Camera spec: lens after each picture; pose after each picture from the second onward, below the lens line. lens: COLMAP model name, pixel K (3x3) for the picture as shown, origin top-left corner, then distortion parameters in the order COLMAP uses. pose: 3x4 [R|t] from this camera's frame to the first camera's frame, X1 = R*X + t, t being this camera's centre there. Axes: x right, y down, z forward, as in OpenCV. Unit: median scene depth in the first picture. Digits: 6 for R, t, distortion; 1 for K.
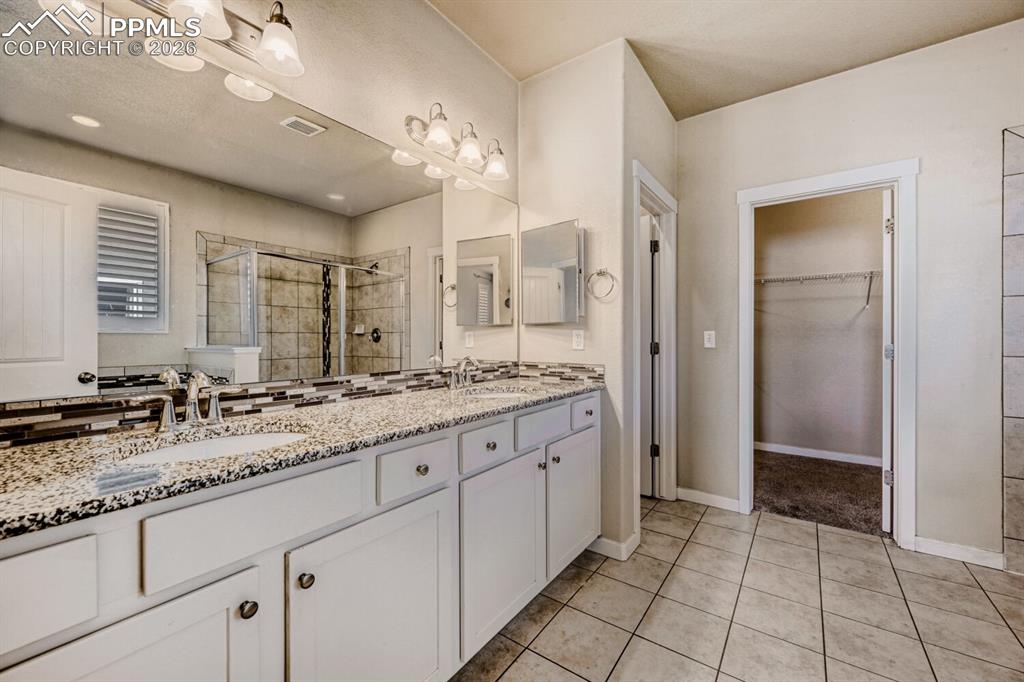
lens RADIAL K [[405.8, 0, 511.7], [0, 405.8, 336.9], [0, 0, 1]] dist [-0.000532, -0.000139]
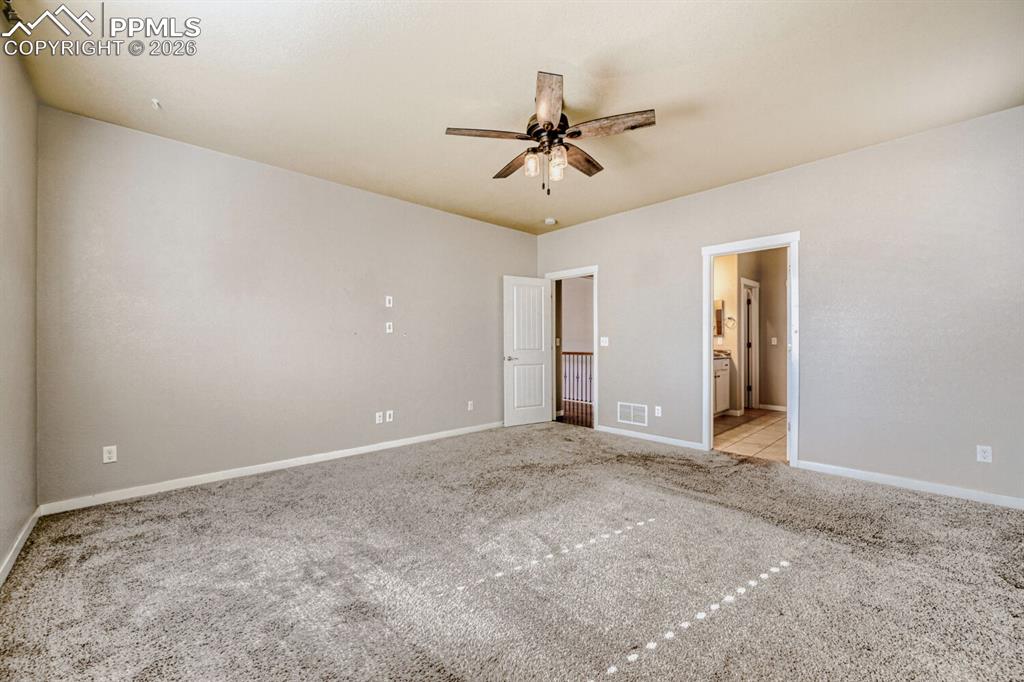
lens RADIAL K [[405.8, 0, 511.7], [0, 405.8, 336.9], [0, 0, 1]] dist [-0.000532, -0.000139]
pose [[0.982968, 0.002067, -0.183766, -0.598249], [-0.002321, 0.999997, -0.001166, -0.013660], [0.183763, 0.001572, 0.982969, -1.647461]]
